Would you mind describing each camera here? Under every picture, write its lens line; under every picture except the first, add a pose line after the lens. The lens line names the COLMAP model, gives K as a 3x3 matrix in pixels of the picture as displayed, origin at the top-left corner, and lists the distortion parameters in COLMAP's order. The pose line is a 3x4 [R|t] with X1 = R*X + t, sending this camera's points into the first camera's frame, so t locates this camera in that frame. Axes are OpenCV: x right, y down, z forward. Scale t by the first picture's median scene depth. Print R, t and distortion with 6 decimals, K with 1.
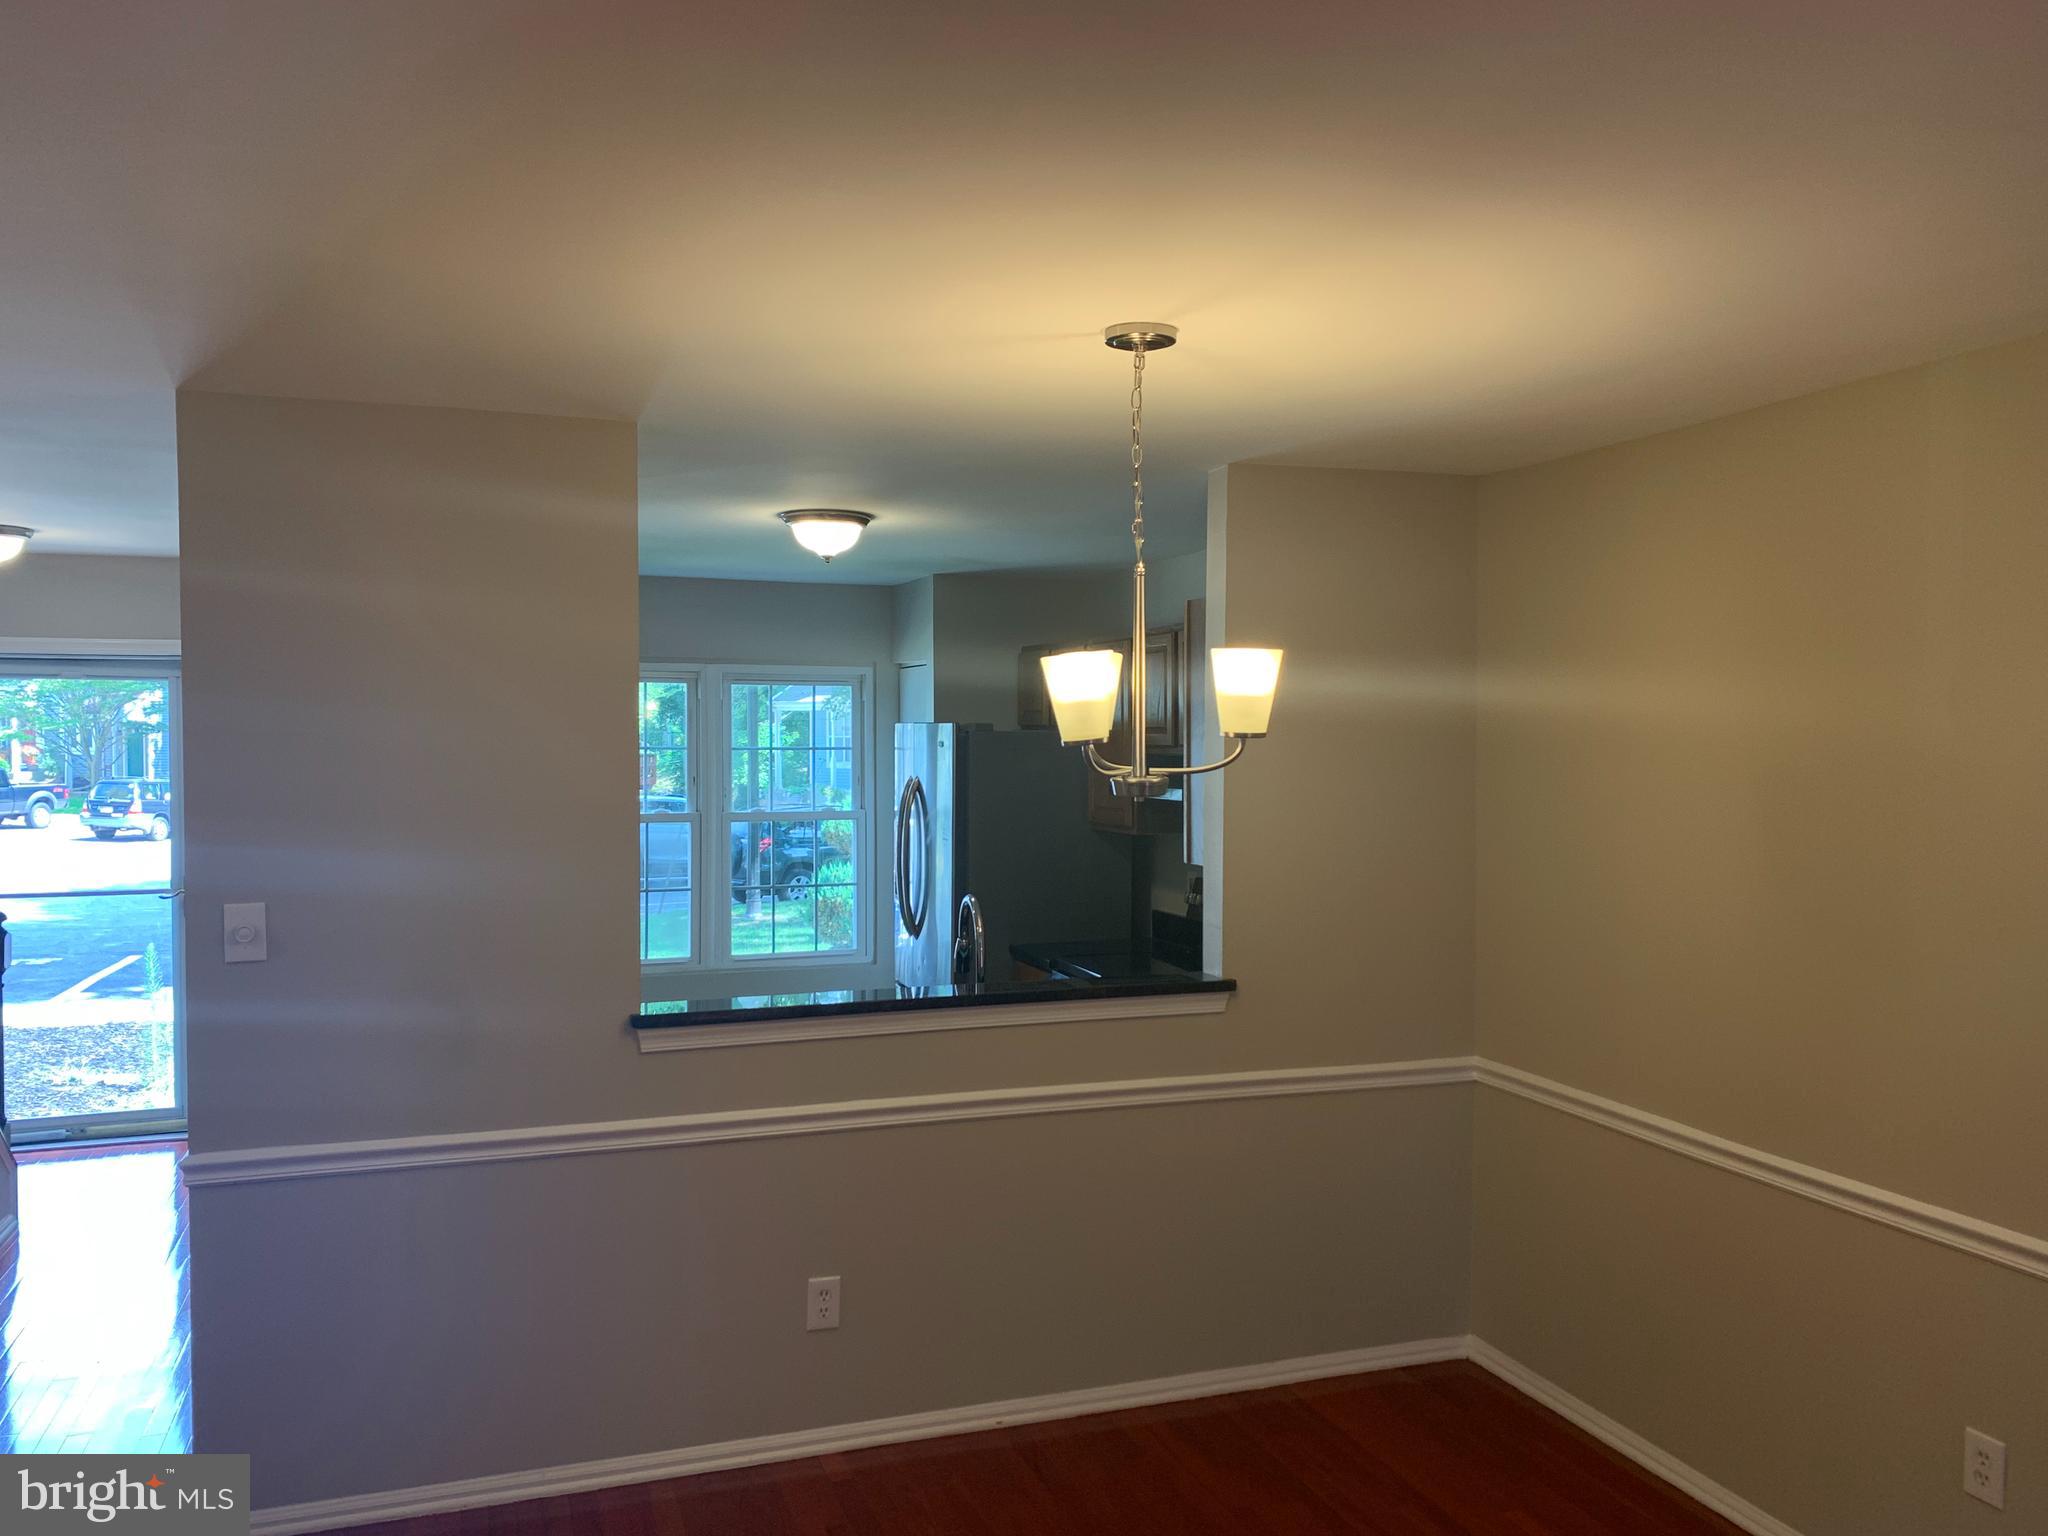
lens RADIAL K [[1564.4, 0, 1023.8], [0, 1564.4, 813.4], [0, 0, 1]] dist [0.129287, -0.099706]
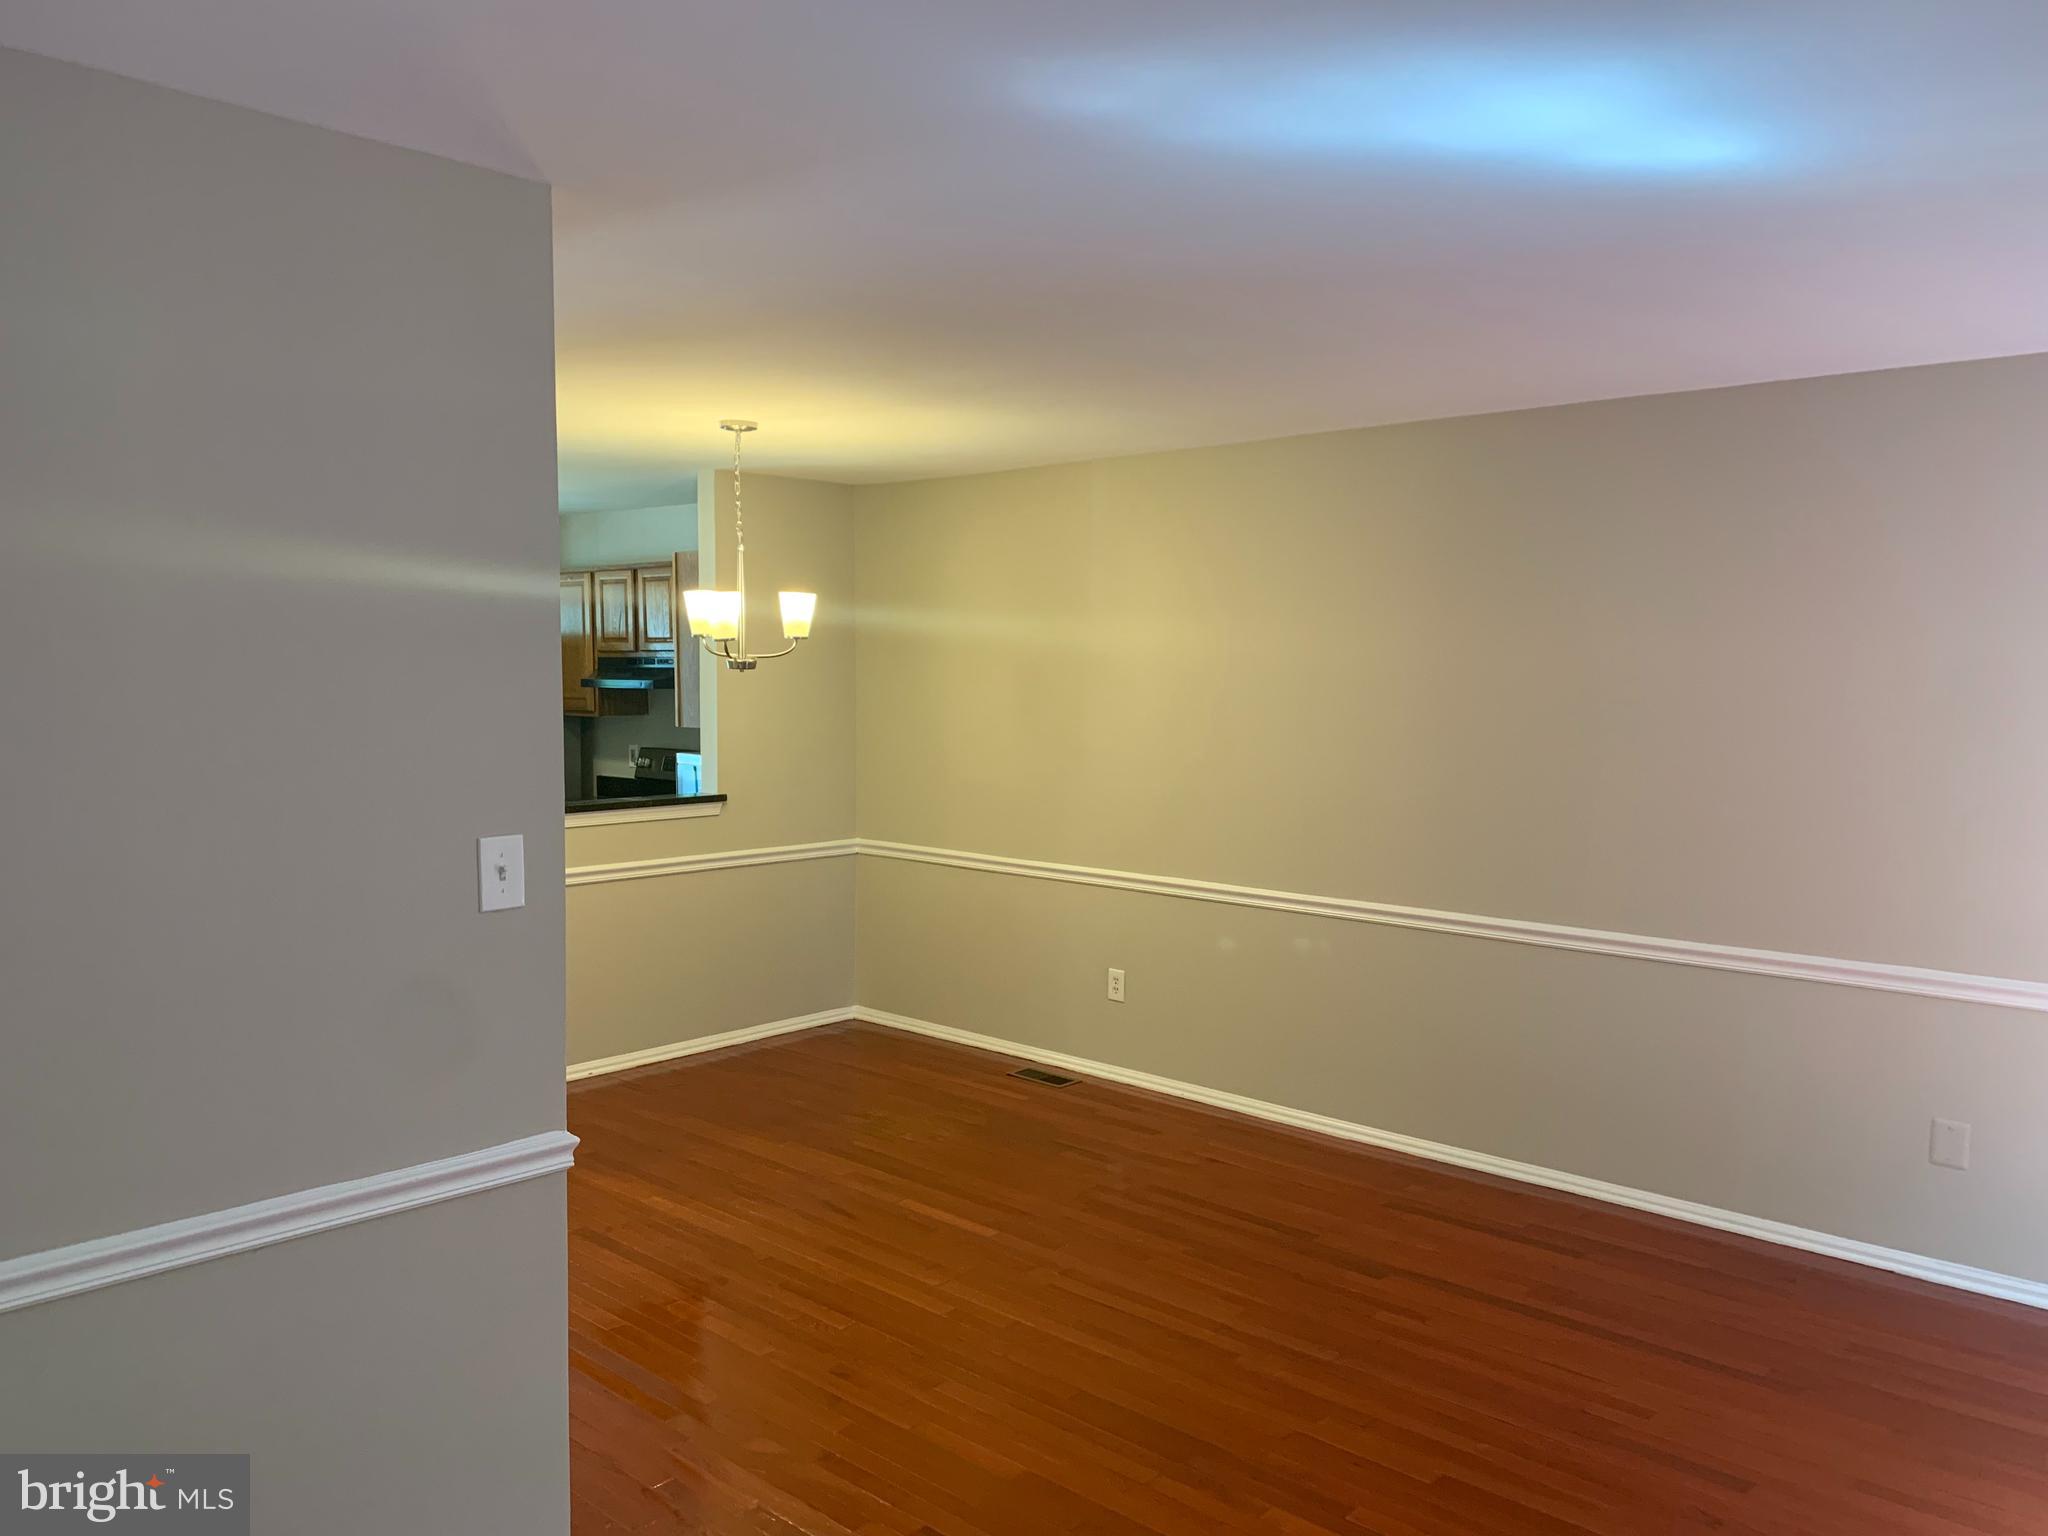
lens RADIAL K [[1561.3, 0, 1023.7], [0, 1561.3, 764.8], [0, 0, 1]] dist [0.057187, -0.091589]
pose [[0.879445, -0.030572, 0.475018, -0.460679], [0.020354, 0.999438, 0.026640, 0.051682], [-0.475566, -0.013760, 0.879573, -0.709320]]
